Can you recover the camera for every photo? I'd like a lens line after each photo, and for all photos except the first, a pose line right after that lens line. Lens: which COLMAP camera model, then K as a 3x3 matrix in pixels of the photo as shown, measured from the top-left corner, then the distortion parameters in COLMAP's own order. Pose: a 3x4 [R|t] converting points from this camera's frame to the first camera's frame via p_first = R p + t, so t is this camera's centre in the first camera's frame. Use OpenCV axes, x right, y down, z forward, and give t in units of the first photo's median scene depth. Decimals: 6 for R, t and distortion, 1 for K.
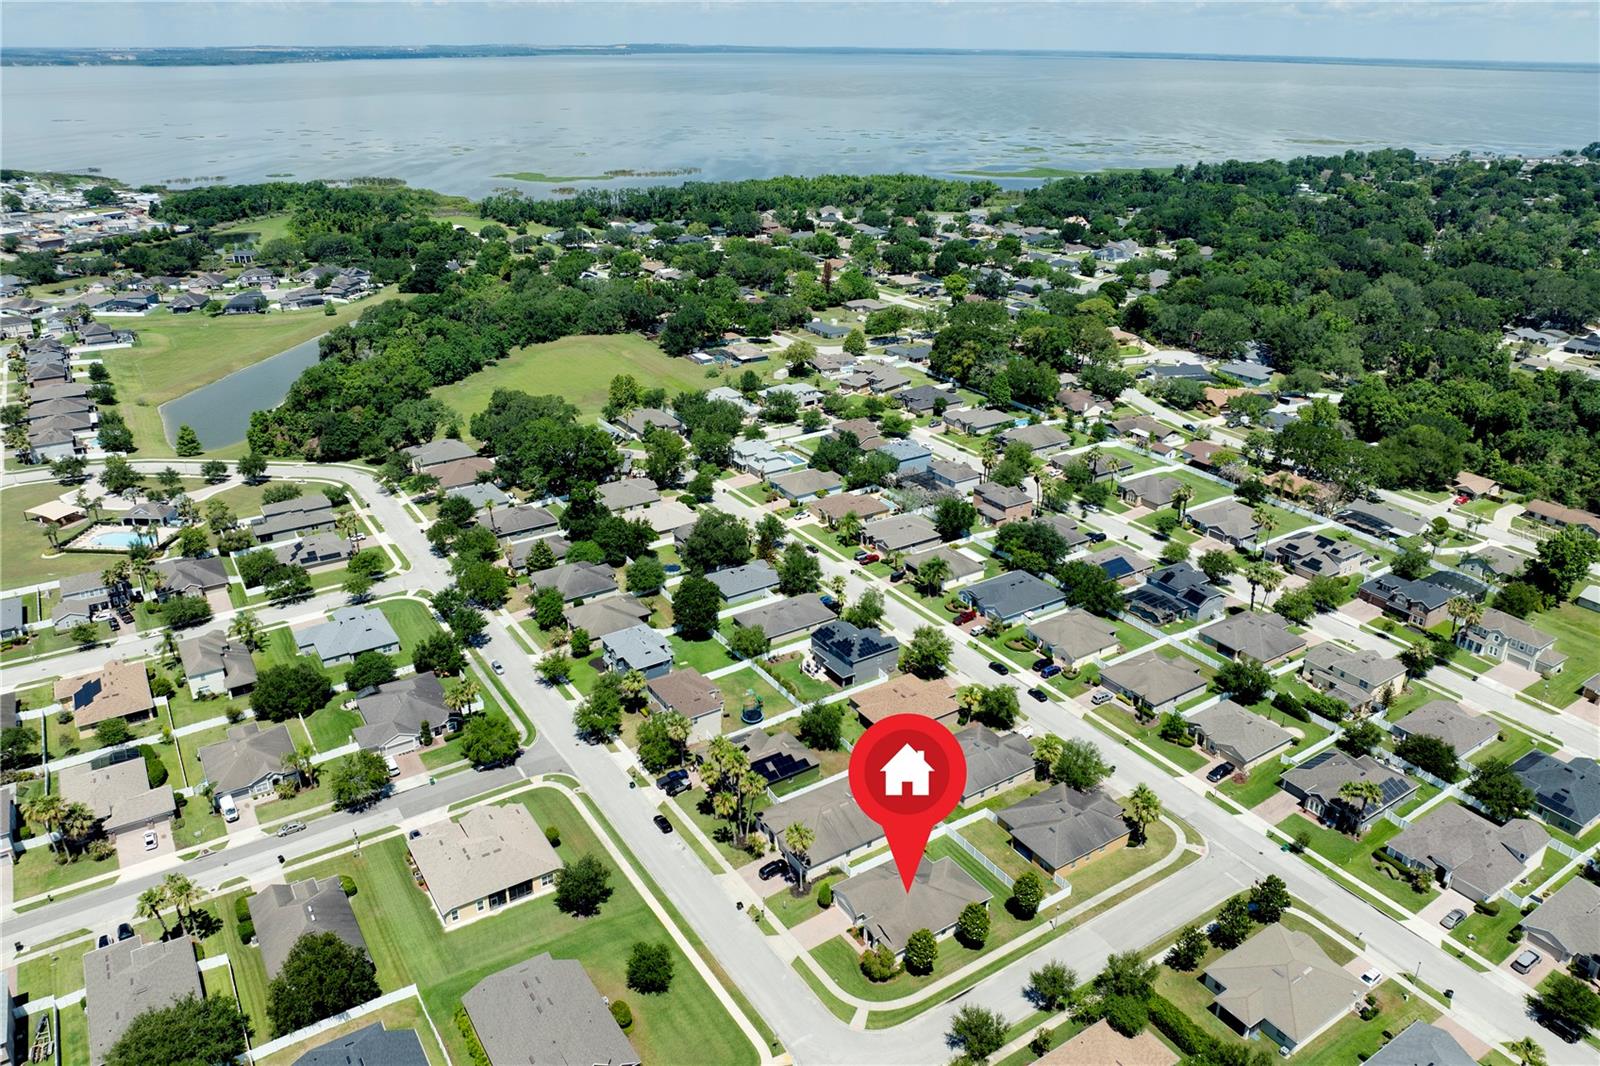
lens RADIAL K [[1111.8, 0, 800.0], [0, 1111.8, 533.0], [0, 0, 1]] dist [-0.013757, -0.057844]
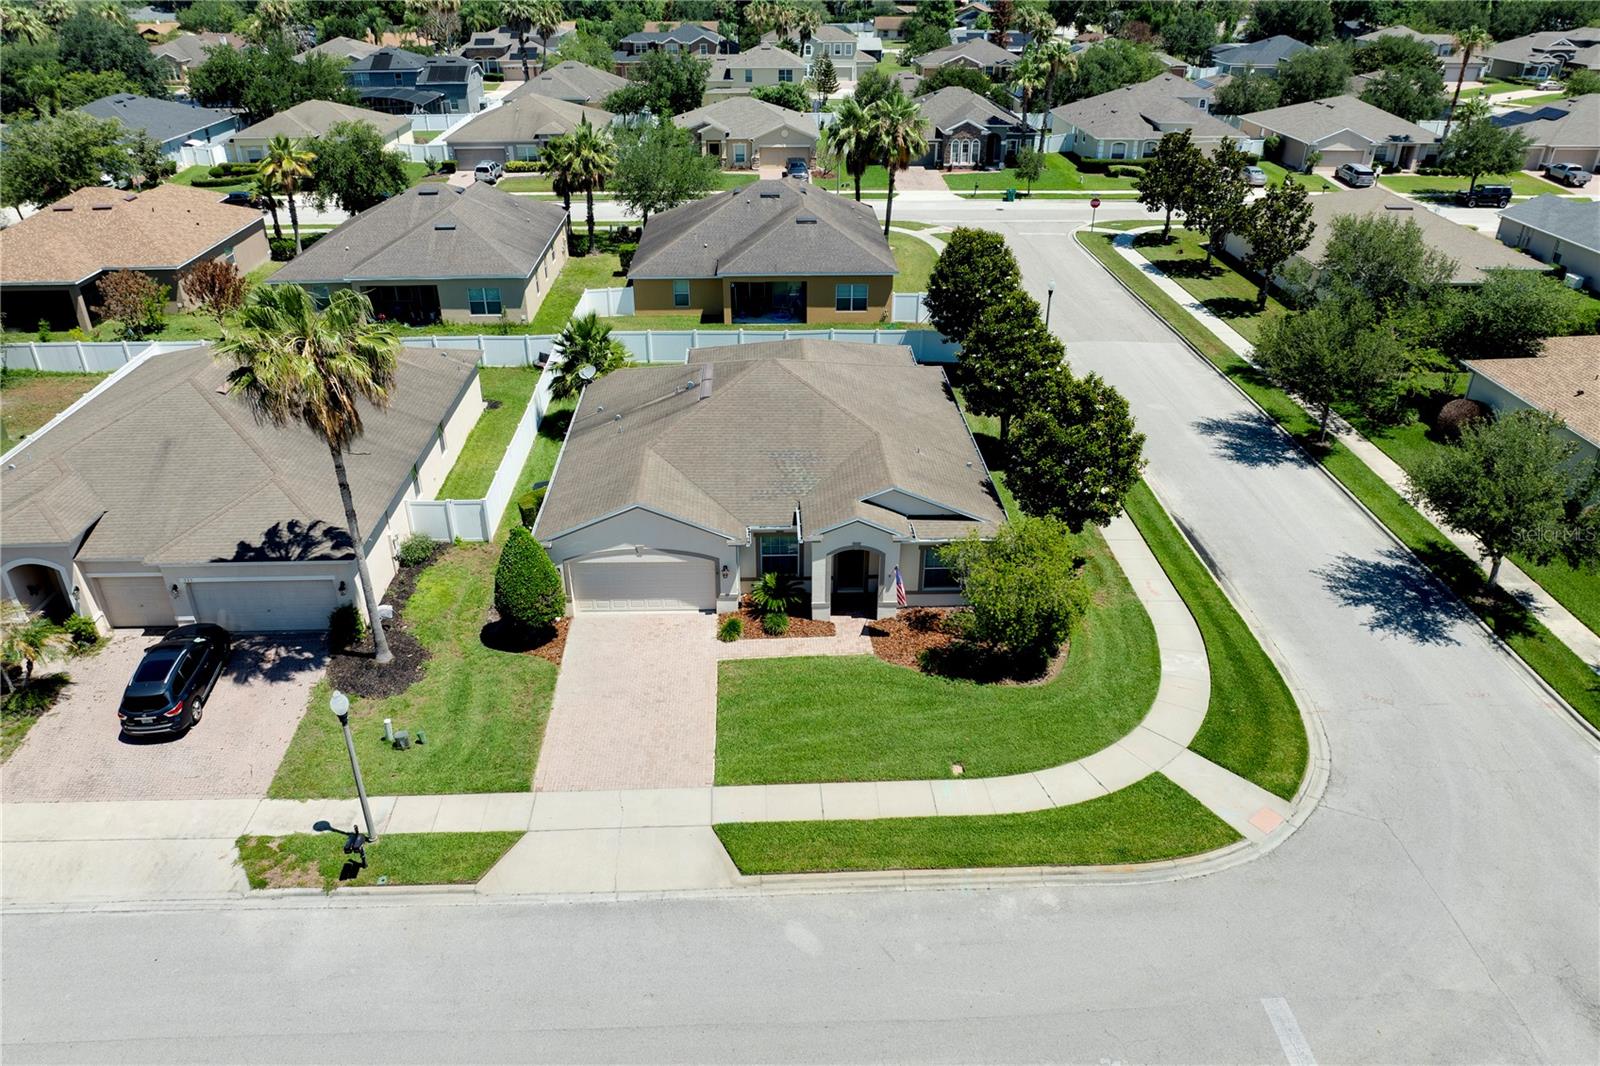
lens RADIAL K [[1131.7, 0, 802.6], [0, 1131.7, 553.3], [0, 0, 1]] dist [-0.035555, -0.007269]
pose [[0.514193, -0.423696, 0.745713, -0.098370], [0.352866, 0.896971, 0.266325, 0.252735], [-0.781723, 0.126194, 0.610724, 0.741884]]
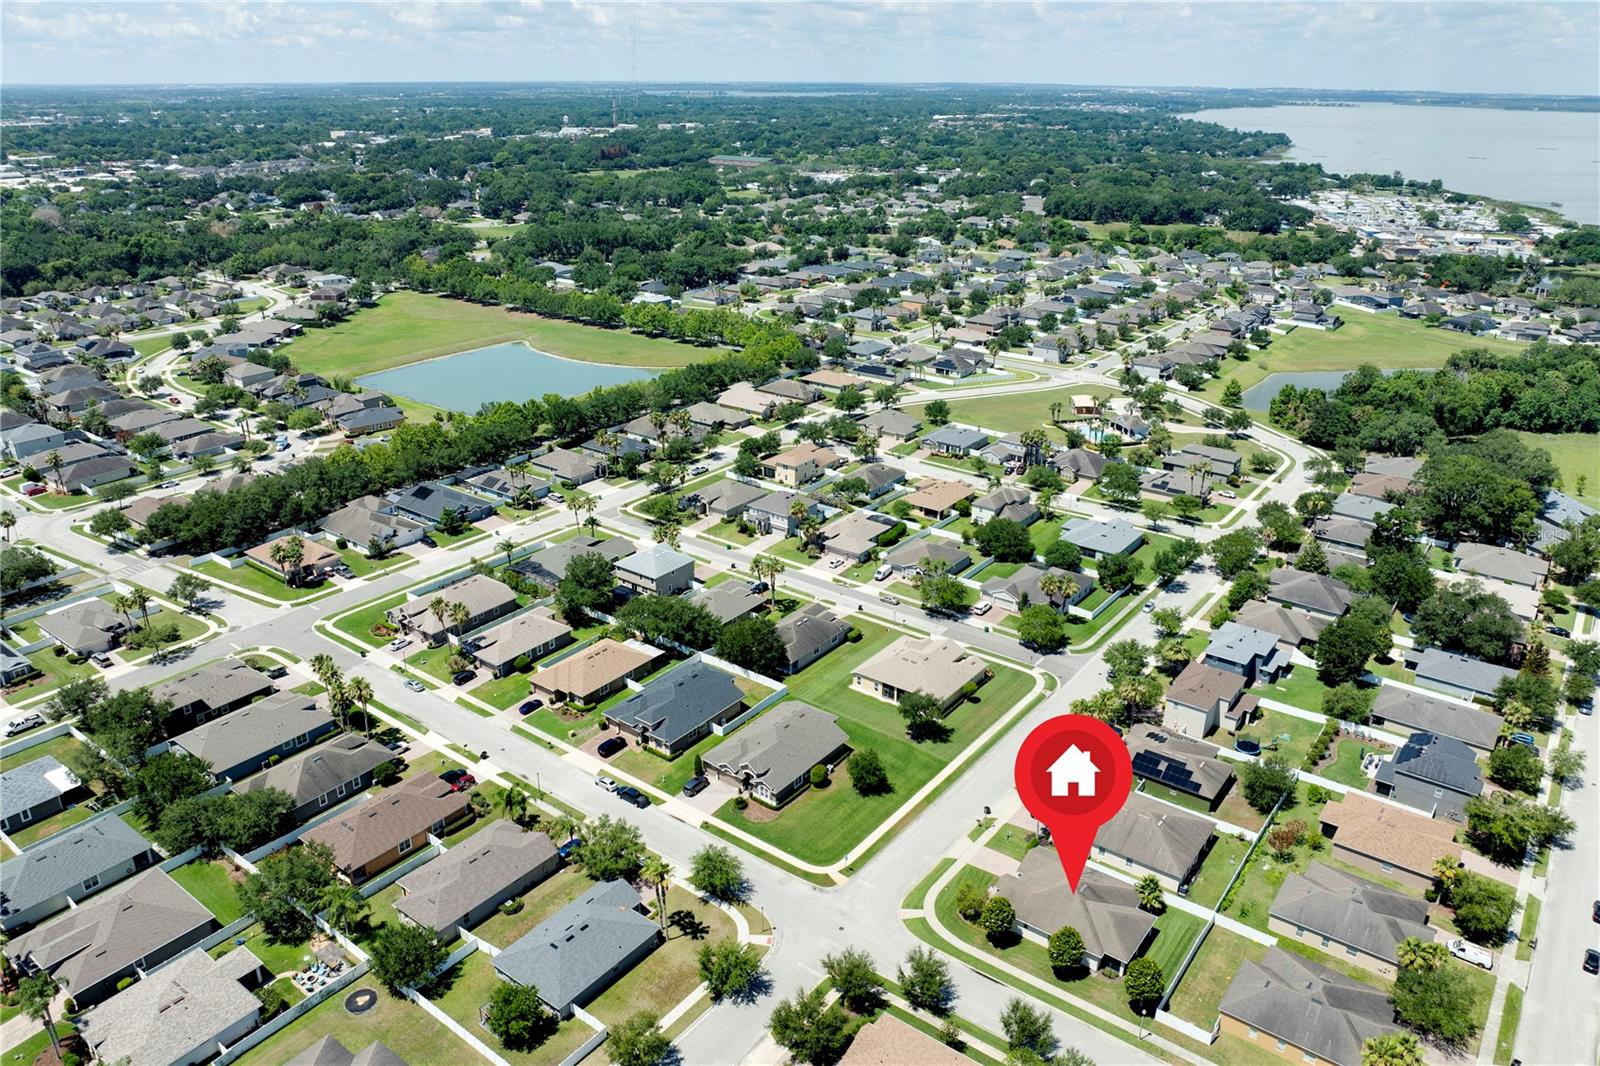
lens RADIAL K [[1111.8, 0, 800.0], [0, 1111.8, 533.0], [0, 0, 1]] dist [-0.013757, -0.057844]
pose [[0.333545, 0.347361, -0.876407, 0.640941], [-0.382341, 0.899598, 0.211040, -0.046721], [0.861721, 0.264695, 0.432867, 0.294664]]
